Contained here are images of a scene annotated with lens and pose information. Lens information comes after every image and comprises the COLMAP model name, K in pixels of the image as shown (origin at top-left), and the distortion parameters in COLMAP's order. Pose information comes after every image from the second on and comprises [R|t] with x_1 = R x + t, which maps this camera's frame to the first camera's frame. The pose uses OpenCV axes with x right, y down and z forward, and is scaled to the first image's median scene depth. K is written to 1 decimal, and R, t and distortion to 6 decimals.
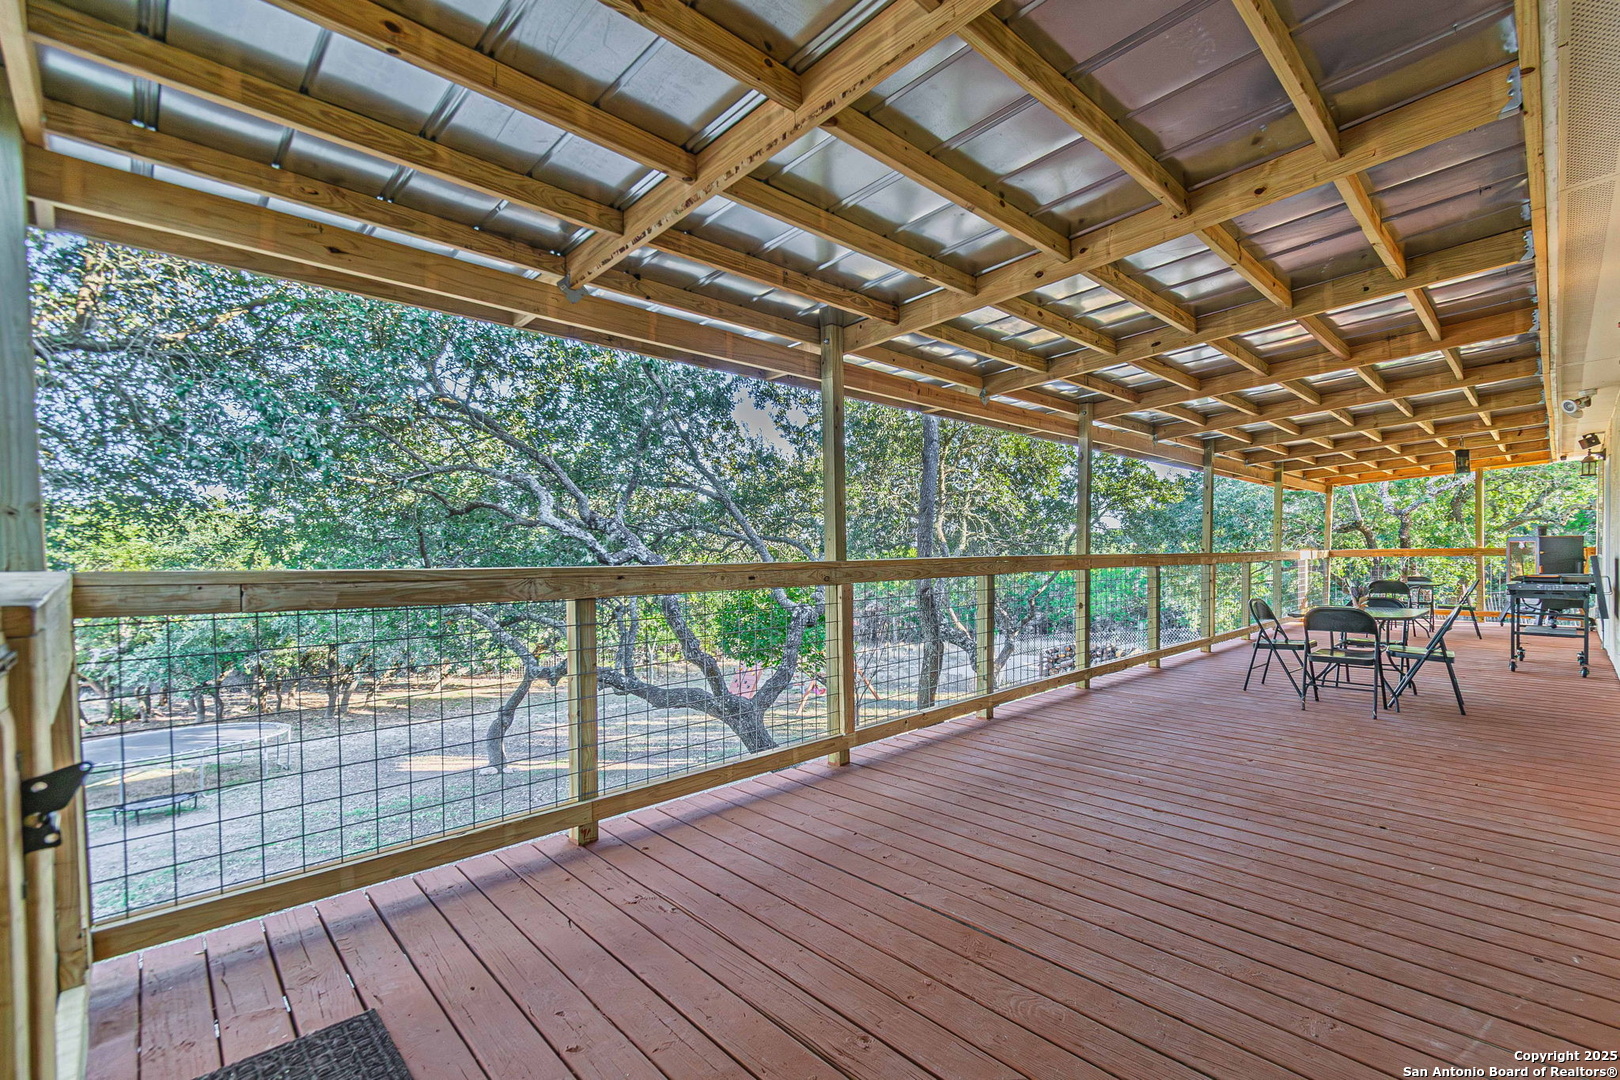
lens RADIAL K [[689.4, 0, 819.8], [0, 689.4, 548.0], [0, 0, 1]] dist [0.000328, 0.000095]
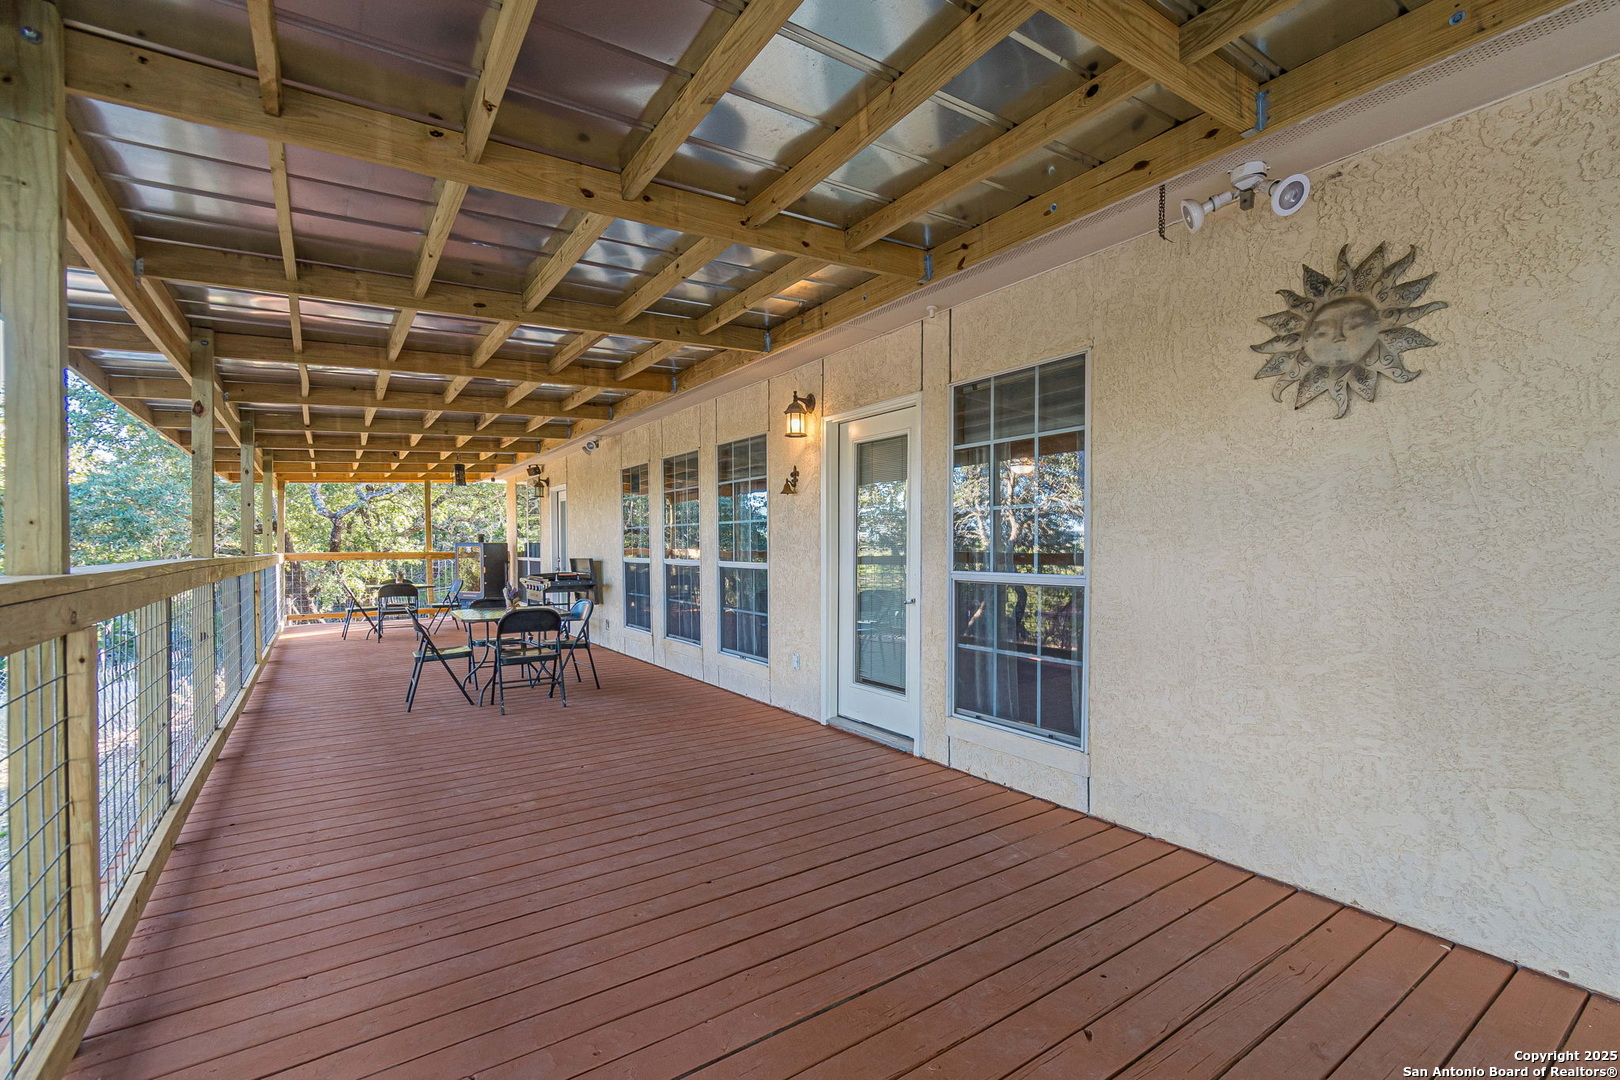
lens RADIAL K [[719.5, 0, 818.2], [0, 719.5, 548.0], [0, 0, 1]] dist [0.002316, -0.000693]
pose [[0.154569, 0.010708, 0.987924, -0.438394], [-0.001402, 0.999943, -0.010619, -0.003421], [-0.987981, 0.000256, 0.154576, 0.582839]]
